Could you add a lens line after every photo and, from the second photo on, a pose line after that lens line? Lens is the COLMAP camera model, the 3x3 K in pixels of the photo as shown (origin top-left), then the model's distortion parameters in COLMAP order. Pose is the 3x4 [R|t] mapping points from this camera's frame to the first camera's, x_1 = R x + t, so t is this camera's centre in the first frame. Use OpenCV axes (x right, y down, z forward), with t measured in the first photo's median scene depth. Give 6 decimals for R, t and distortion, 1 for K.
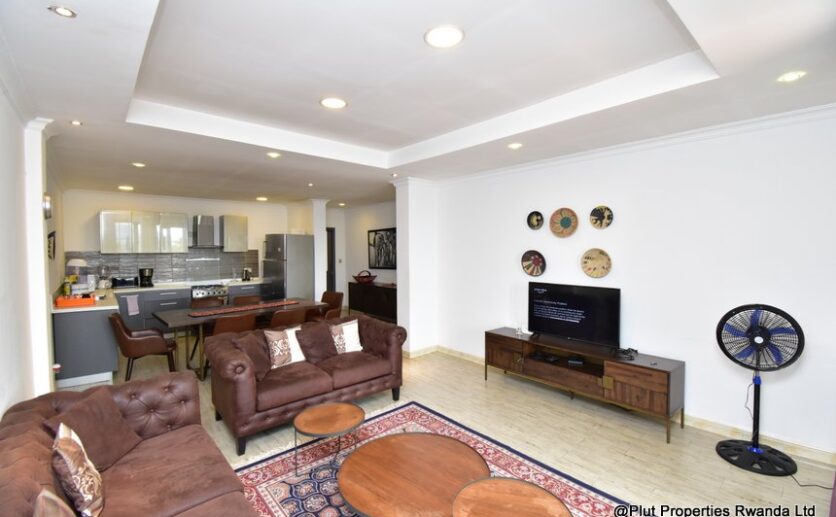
lens RADIAL K [[365.3, 0, 414.5], [0, 365.3, 259.1], [0, 0, 1]] dist [0.017038, -0.023966]
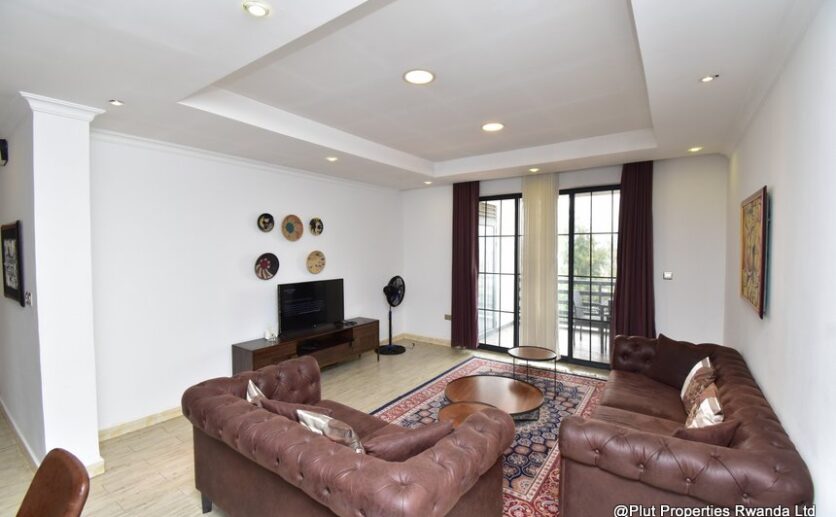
lens RADIAL K [[365.3, 0, 414.5], [0, 365.3, 259.1], [0, 0, 1]] dist [0.017038, -0.023966]
pose [[-0.231695, -0.023673, 0.972500, -0.841325], [0.038196, 0.998712, 0.033411, -0.030054], [-0.972038, 0.044886, -0.230492, 0.983161]]
